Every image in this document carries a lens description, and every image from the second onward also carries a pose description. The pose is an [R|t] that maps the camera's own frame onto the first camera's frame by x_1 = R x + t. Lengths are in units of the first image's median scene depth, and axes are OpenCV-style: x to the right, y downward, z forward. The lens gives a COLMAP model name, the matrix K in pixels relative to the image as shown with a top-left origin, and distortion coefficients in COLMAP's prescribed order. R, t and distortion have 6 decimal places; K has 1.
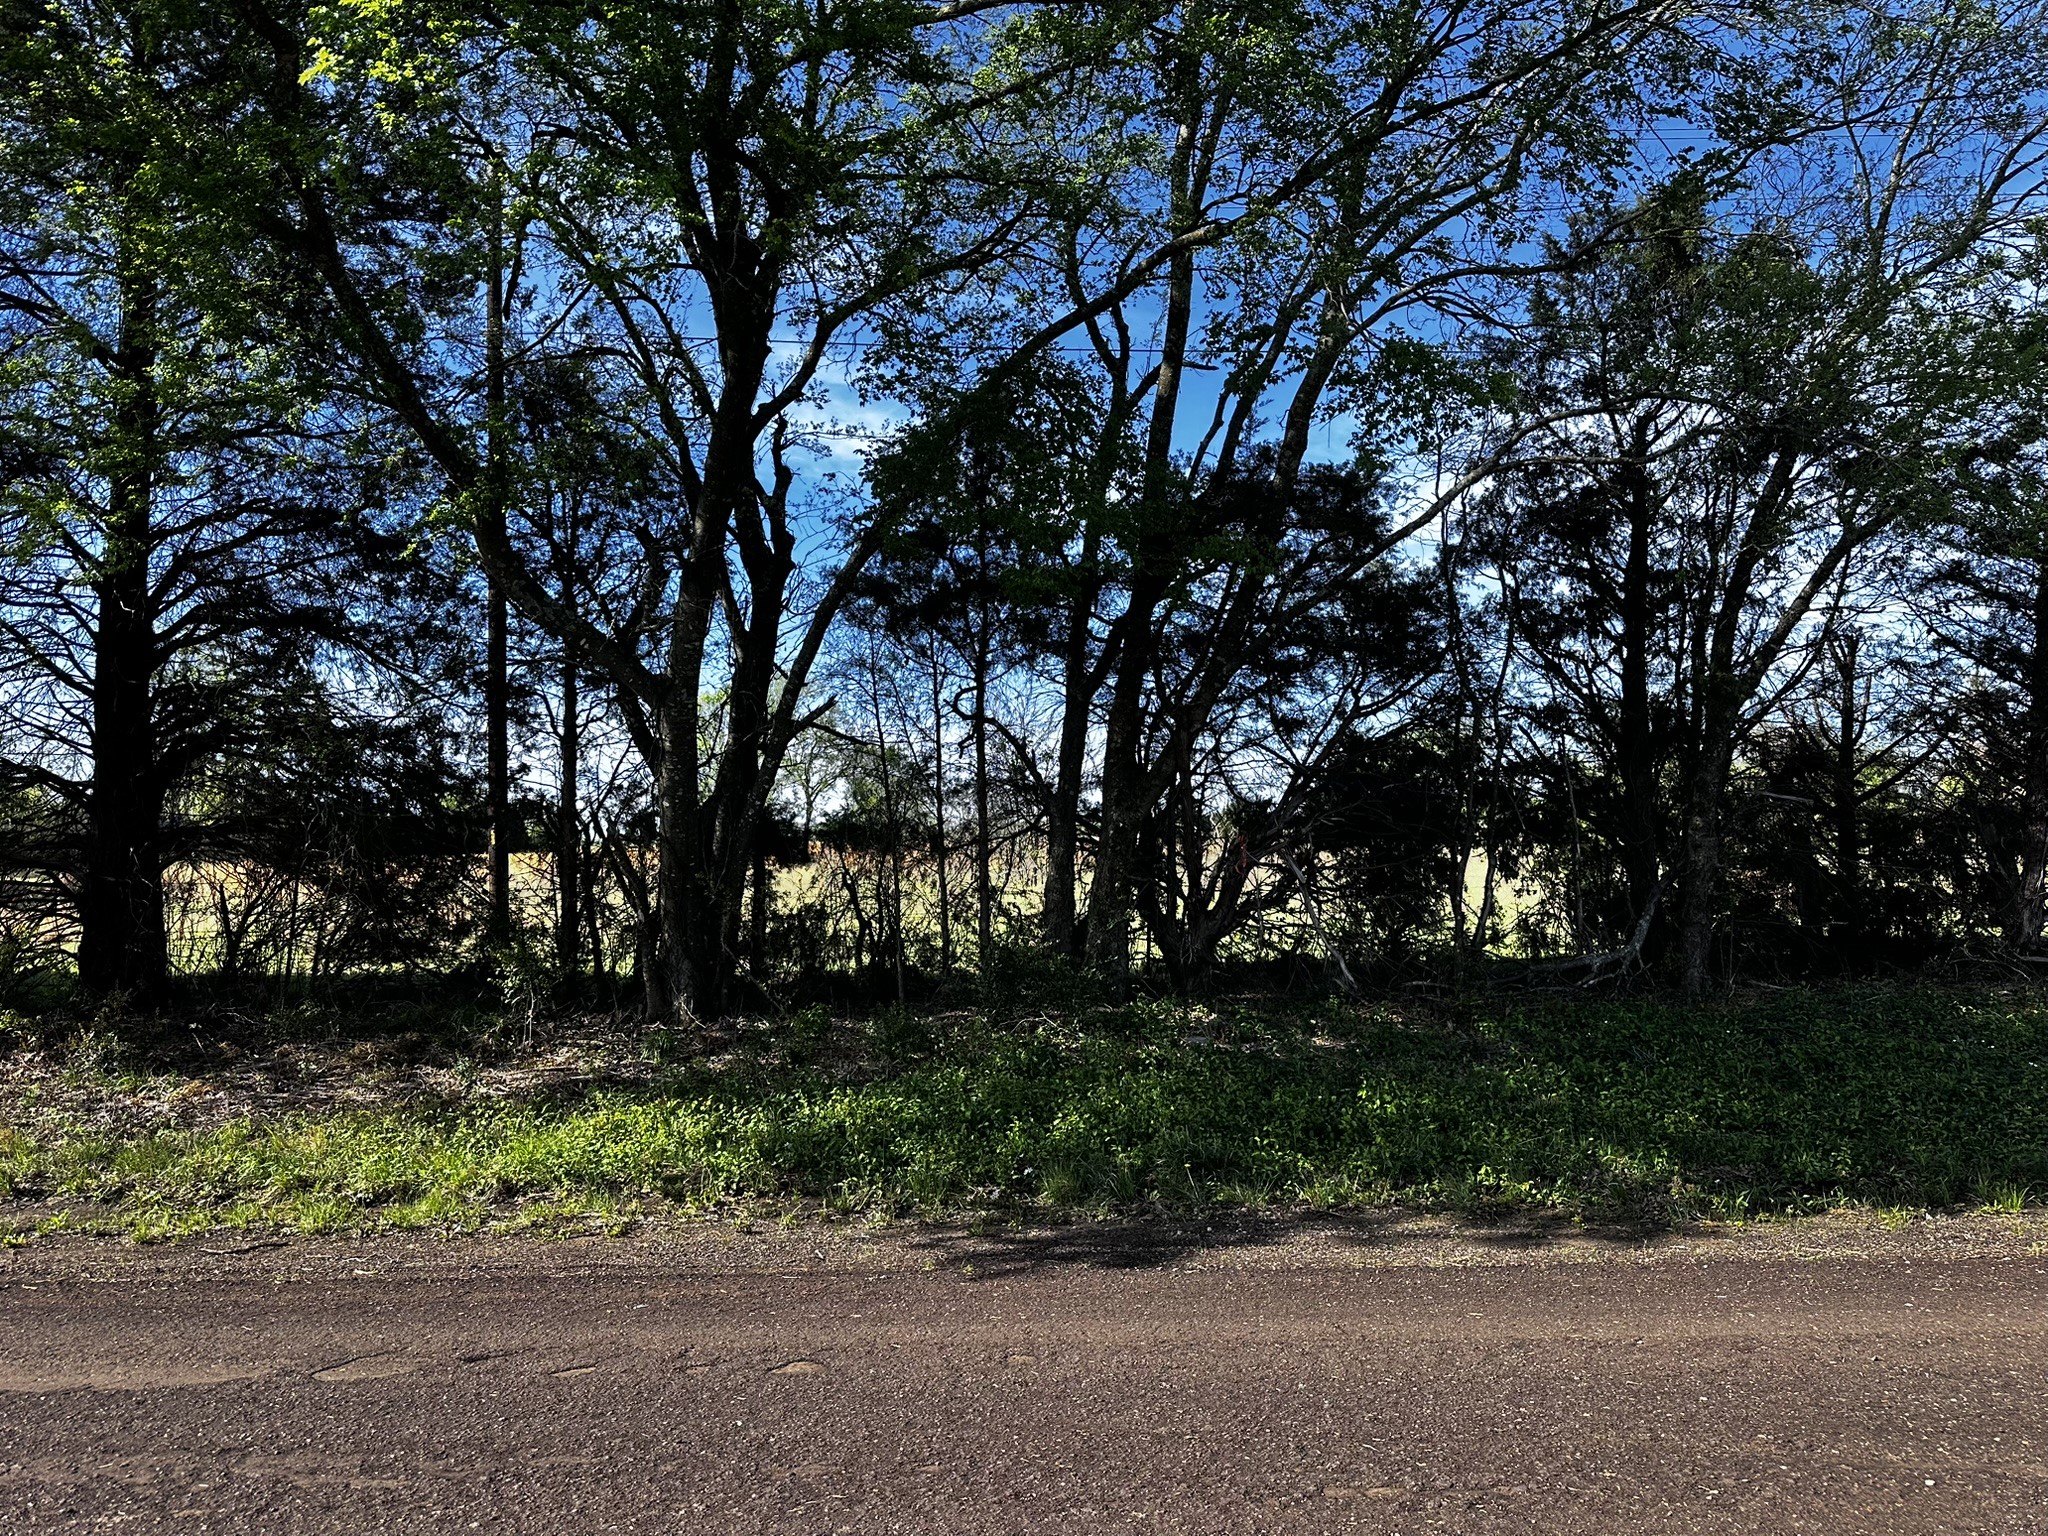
lens RADIAL K [[1447.9, 0, 1025.3], [0, 1447.9, 772.3], [0, 0, 1]] dist [0.096613, -0.004242]
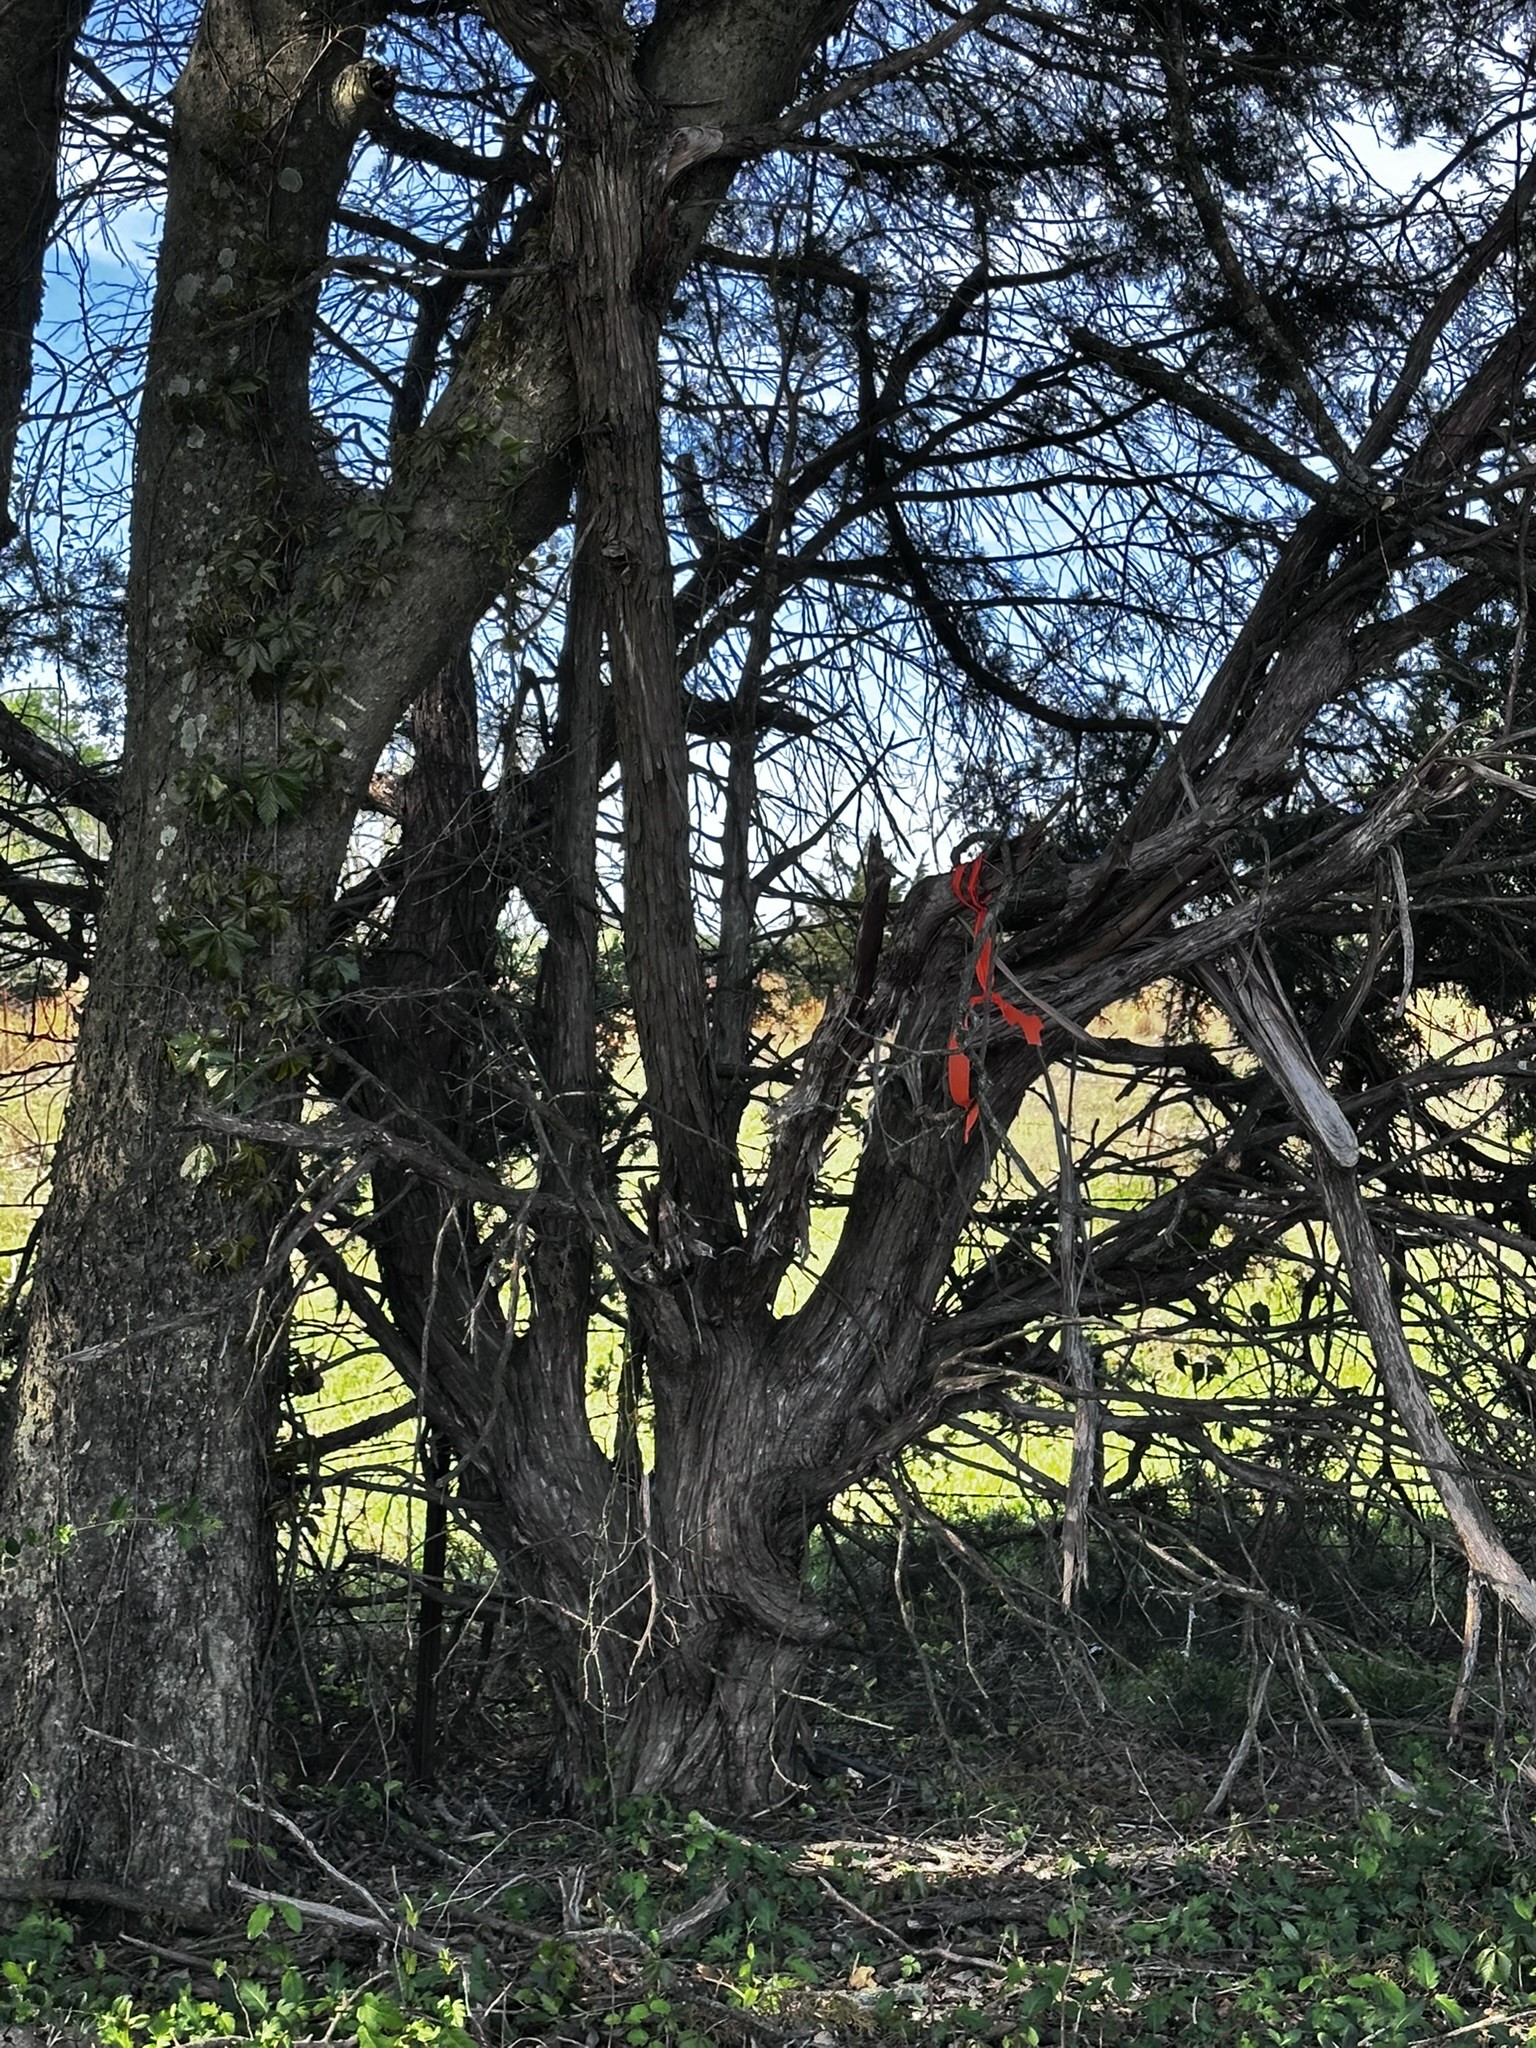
lens RADIAL K [[3937.3, 0, 767.9], [0, 3937.3, 1023.4], [0, 0, 1]] dist [0.041663, 0.000000]
pose [[0.997154, 0.018799, 0.073008, 0.087450], [-0.022976, 0.998122, 0.056789, 0.033768], [-0.071803, -0.058305, 0.995713, 0.524455]]
